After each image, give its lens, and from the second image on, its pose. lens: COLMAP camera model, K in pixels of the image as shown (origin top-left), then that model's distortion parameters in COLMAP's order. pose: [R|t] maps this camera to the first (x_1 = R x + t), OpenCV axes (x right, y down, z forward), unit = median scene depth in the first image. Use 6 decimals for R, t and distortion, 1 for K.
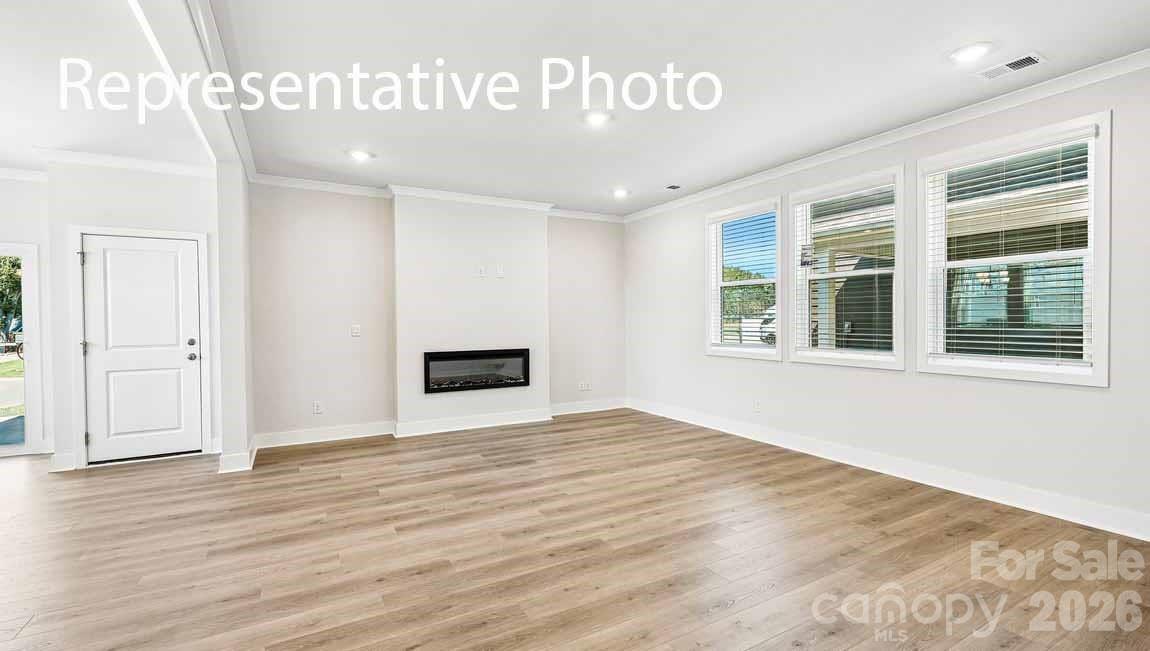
lens RADIAL K [[499.8, 0, 572.6], [0, 499.8, 326.3], [0, 0, 1]] dist [0.003369, -0.000237]
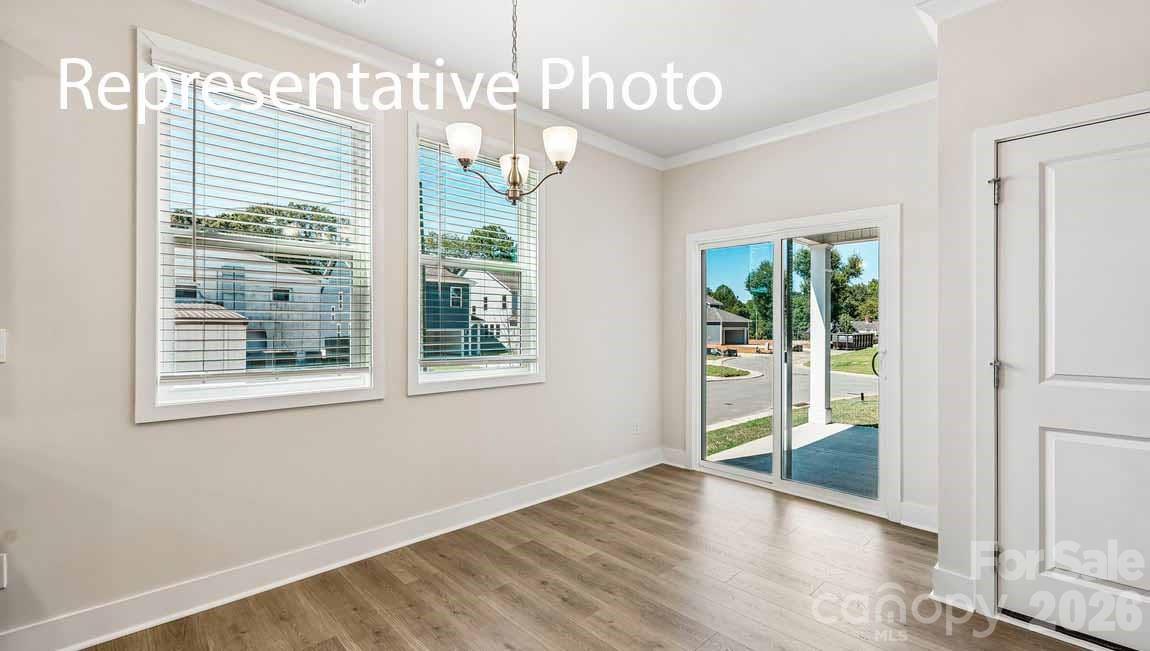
lens RADIAL K [[499.8, 0, 569.9], [0, 499.8, 324.8], [0, 0, 1]] dist [0.003369, -0.000237]
pose [[0.246679, 0.008132, -0.969063, -0.623710], [-0.018173, 0.999828, 0.003765, 0.001572], [0.968927, 0.016682, 0.246784, 0.490114]]
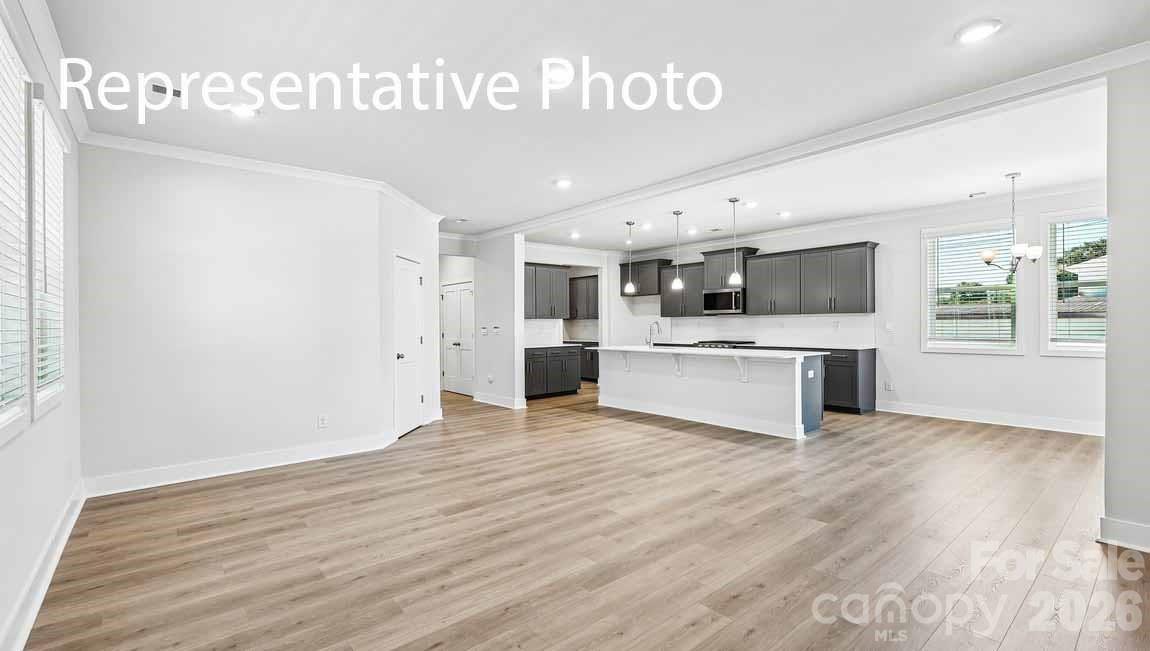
lens RADIAL K [[499.8, 0, 572.3], [0, 499.8, 324.2], [0, 0, 1]] dist [0.003369, -0.000237]
pose [[-0.983343, 0.017611, -0.180903, 0.153732], [0.015035, 0.999765, 0.015602, -0.020774], [0.181135, 0.012623, -0.983377, 1.550365]]
